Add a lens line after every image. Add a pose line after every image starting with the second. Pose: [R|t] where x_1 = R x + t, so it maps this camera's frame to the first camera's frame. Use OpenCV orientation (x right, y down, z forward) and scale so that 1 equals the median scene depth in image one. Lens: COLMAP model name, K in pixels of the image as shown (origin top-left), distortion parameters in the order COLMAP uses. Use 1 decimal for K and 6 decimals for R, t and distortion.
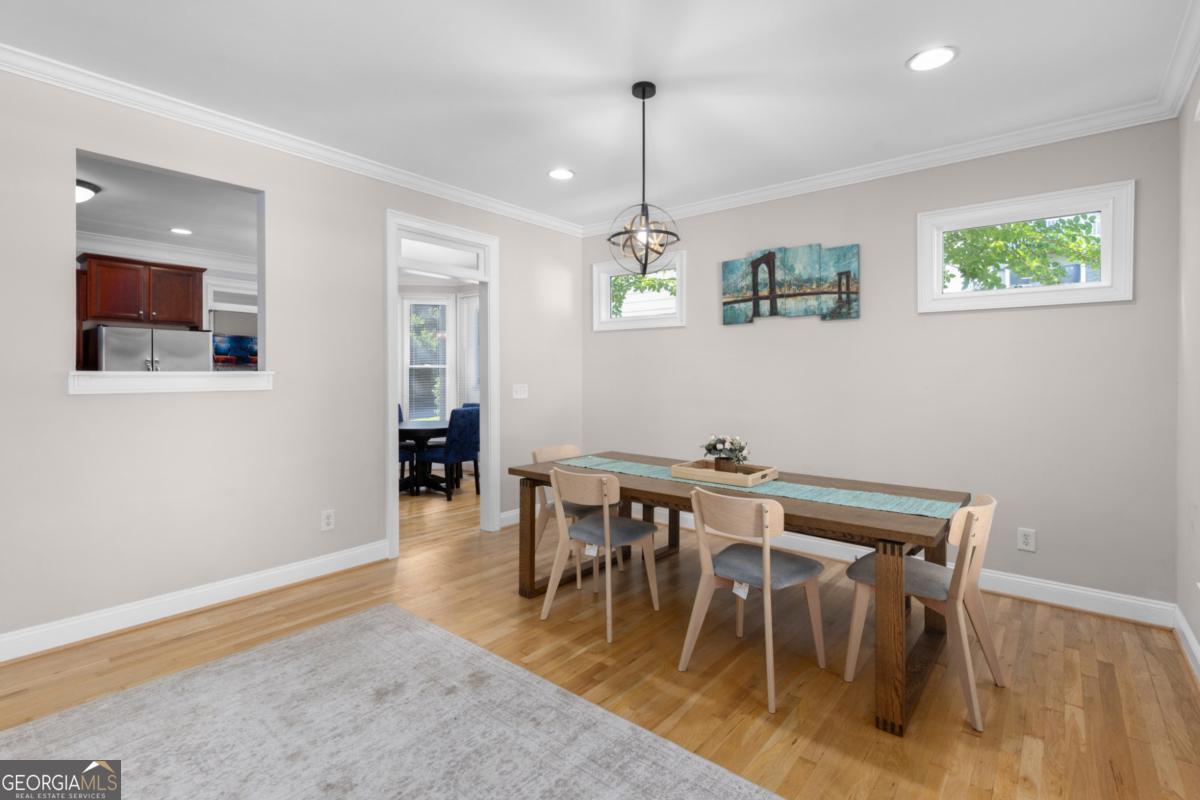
lens RADIAL K [[555.0, 0, 587.6], [0, 555.0, 375.3], [0, 0, 1]] dist [0.007122, -0.000726]
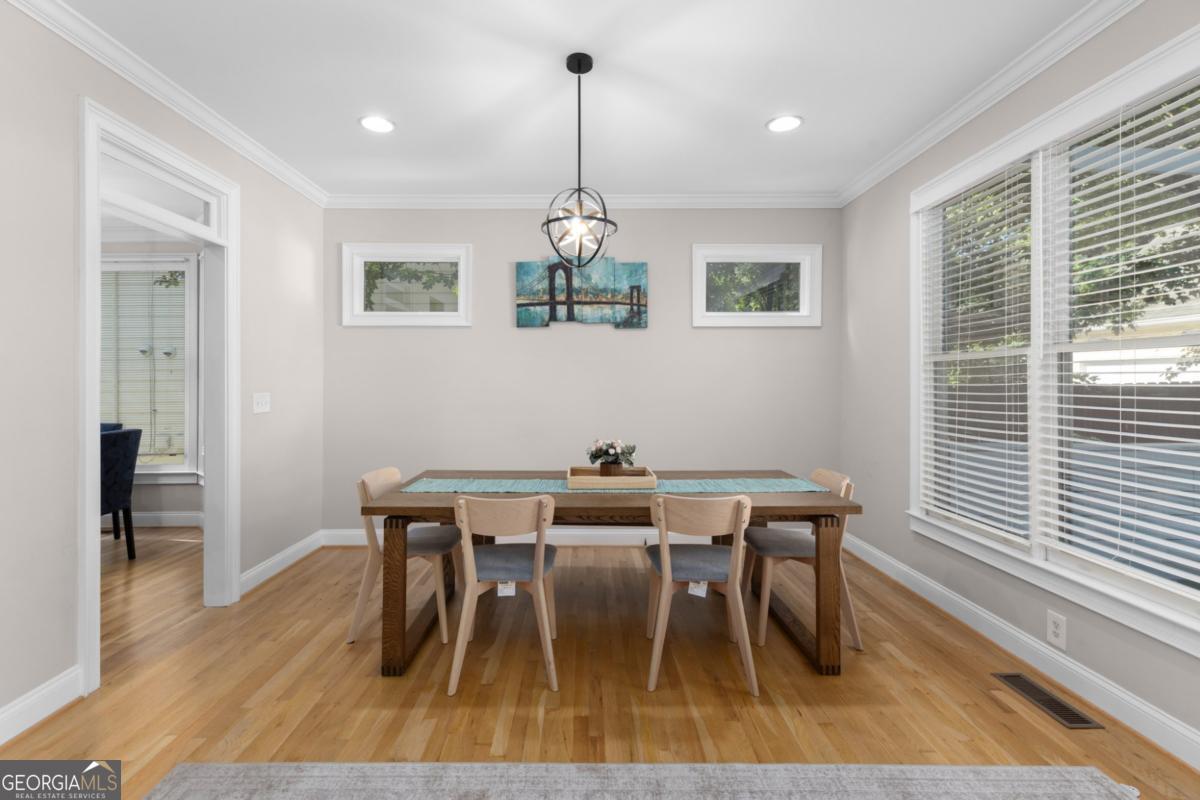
lens RADIAL K [[555.0, 0, 582.1], [0, 555.0, 373.1], [0, 0, 1]] dist [0.007122, -0.000726]
pose [[0.767983, 0.004007, 0.640458, -0.336818], [0.003707, 0.999936, -0.010701, 0.000105], [-0.640459, 0.010592, 0.767919, 0.217490]]
